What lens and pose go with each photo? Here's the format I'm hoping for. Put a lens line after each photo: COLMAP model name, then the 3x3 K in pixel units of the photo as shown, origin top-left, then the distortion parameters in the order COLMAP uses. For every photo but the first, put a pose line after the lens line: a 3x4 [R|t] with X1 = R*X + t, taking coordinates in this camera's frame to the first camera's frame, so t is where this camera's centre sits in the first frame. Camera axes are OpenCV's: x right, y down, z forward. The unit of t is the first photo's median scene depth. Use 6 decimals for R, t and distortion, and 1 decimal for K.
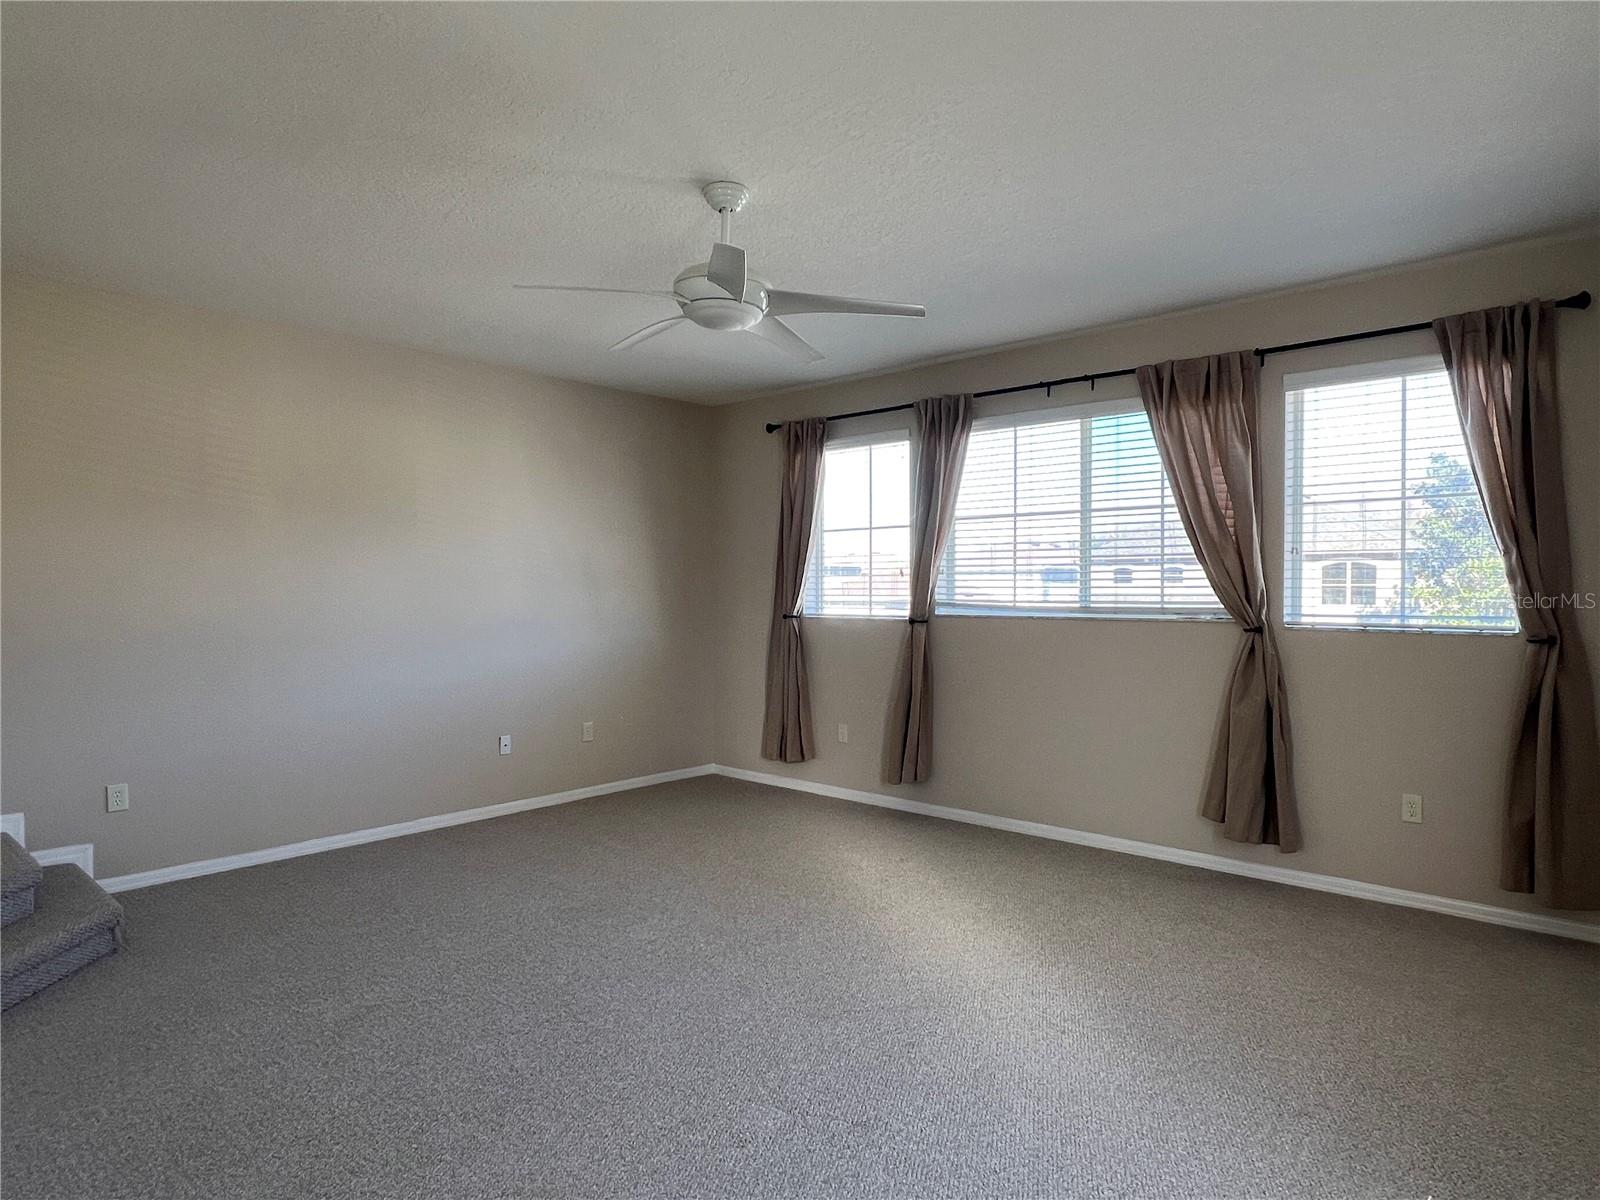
lens RADIAL K [[947.1, 0, 799.5], [0, 947.1, 590.0], [0, 0, 1]] dist [-0.008263, 0.001932]
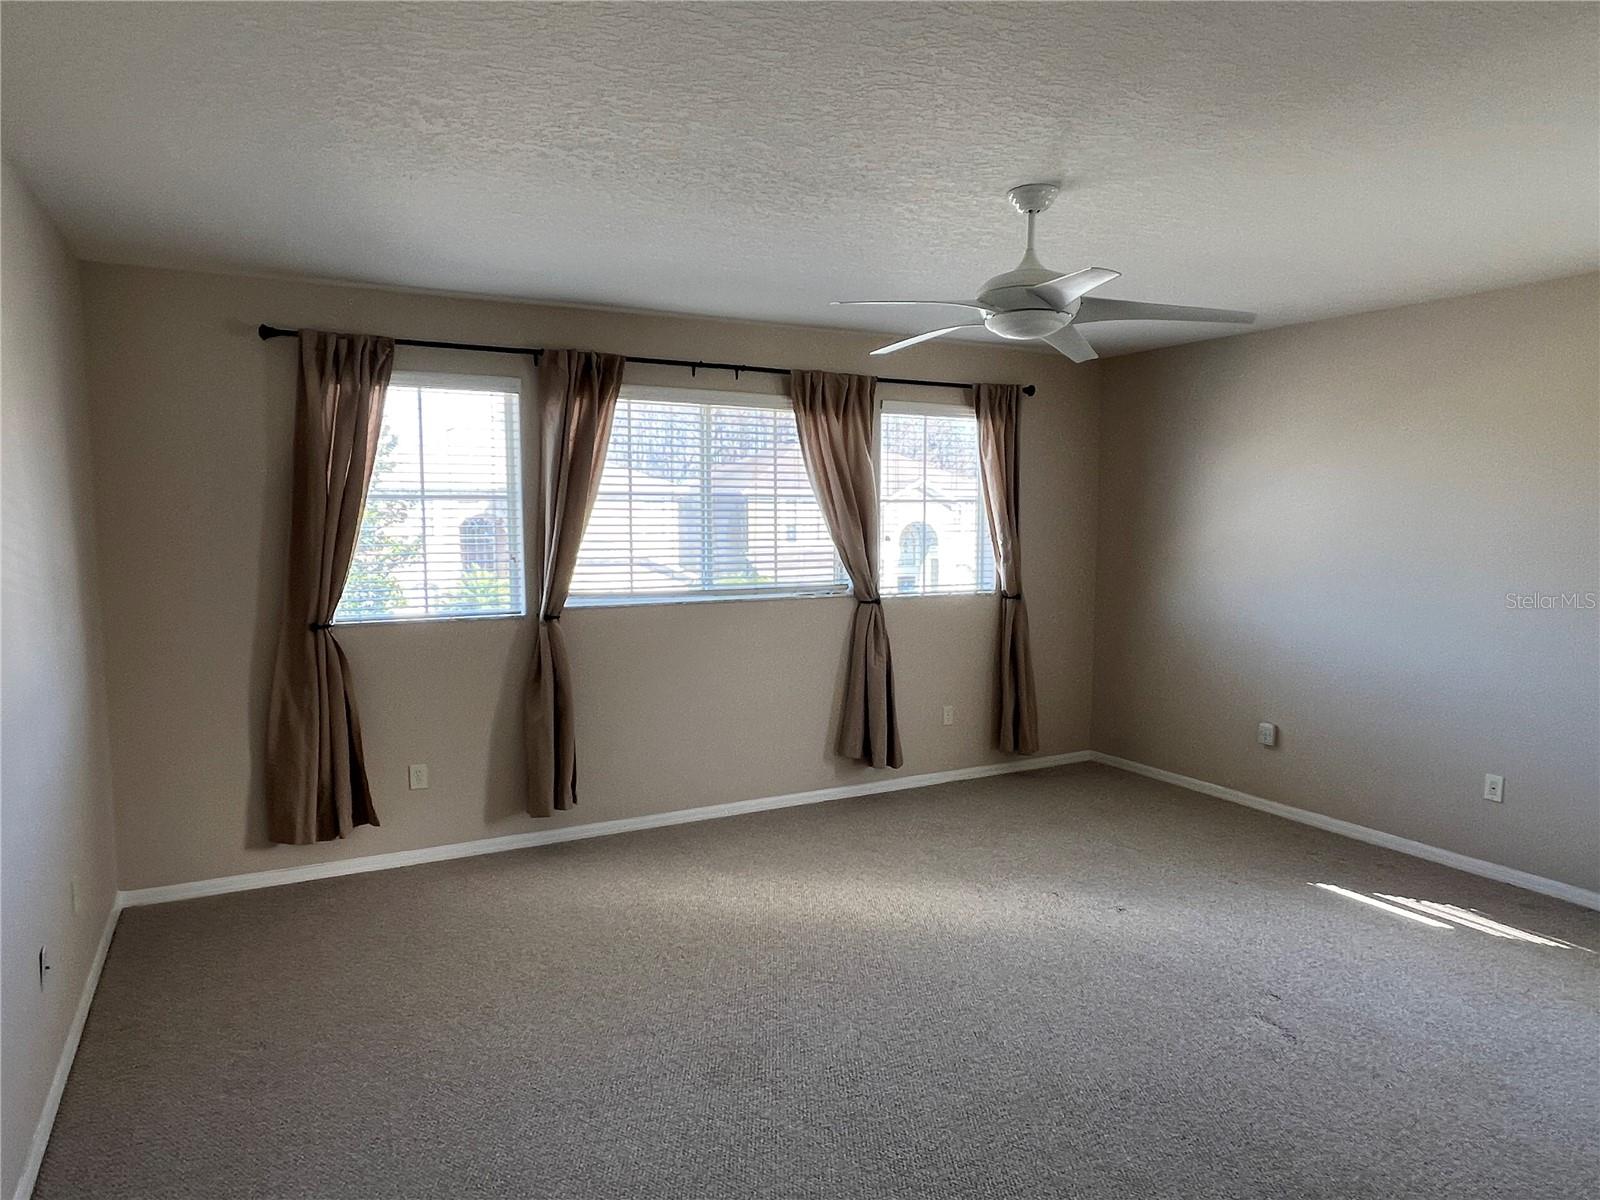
lens RADIAL K [[915.0, 0, 799.4], [0, 915.0, 607.7], [0, 0, 1]] dist [-0.008071, -0.000438]
pose [[0.376180, -0.048752, 0.925263, -0.573952], [0.027354, 0.998764, 0.041504, -0.001582], [-0.926143, 0.009696, 0.377048, 0.531027]]
